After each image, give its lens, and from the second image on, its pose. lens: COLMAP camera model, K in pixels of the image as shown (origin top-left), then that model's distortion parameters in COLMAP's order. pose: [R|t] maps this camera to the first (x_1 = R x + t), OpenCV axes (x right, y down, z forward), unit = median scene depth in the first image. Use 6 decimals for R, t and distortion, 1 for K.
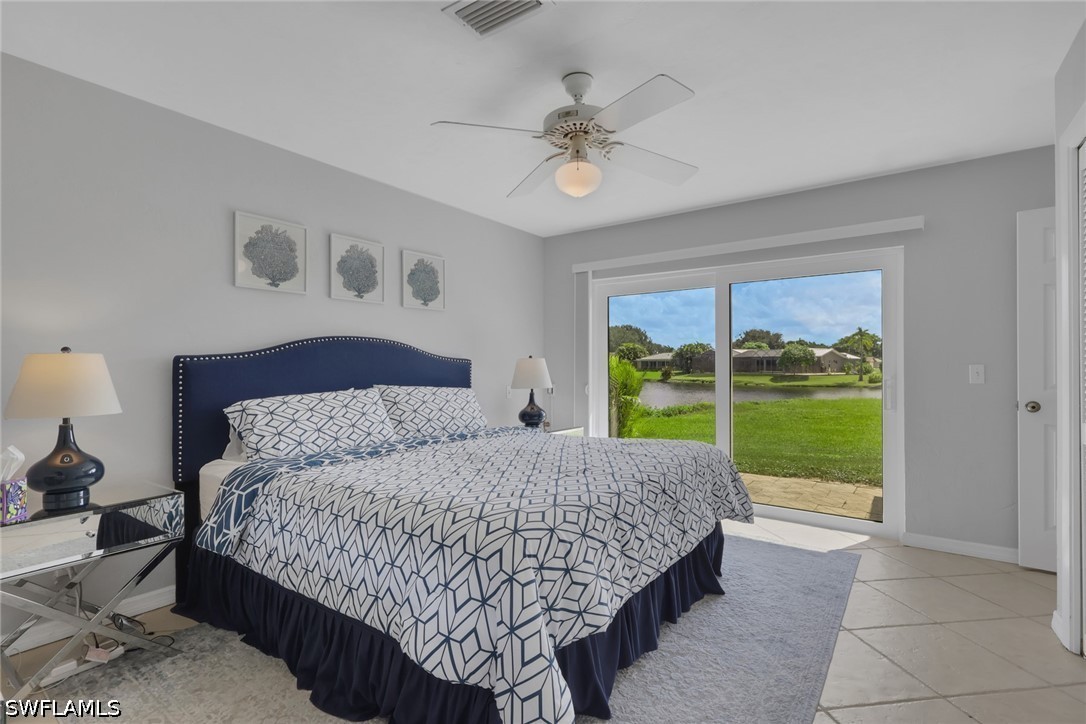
lens RADIAL K [[515.4, 0, 540.0], [0, 515.4, 364.0], [0, 0, 1]] dist [0.000550, 0.000364]
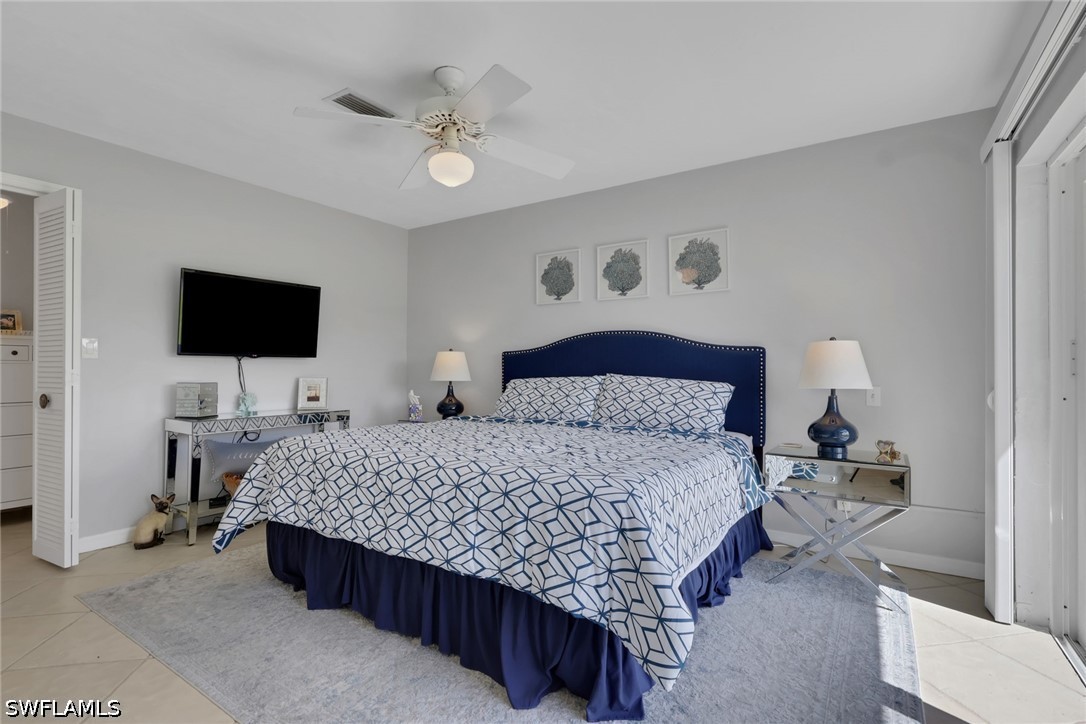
lens RADIAL K [[413.5, 0, 543.2], [0, 413.5, 357.4], [0, 0, 1]] dist [0.000049, 0.000015]
pose [[0.164535, -0.002046, -0.986369, 0.521595], [0.013056, 0.999915, 0.000104, 0.004003], [0.986285, -0.012895, 0.164548, 0.698822]]
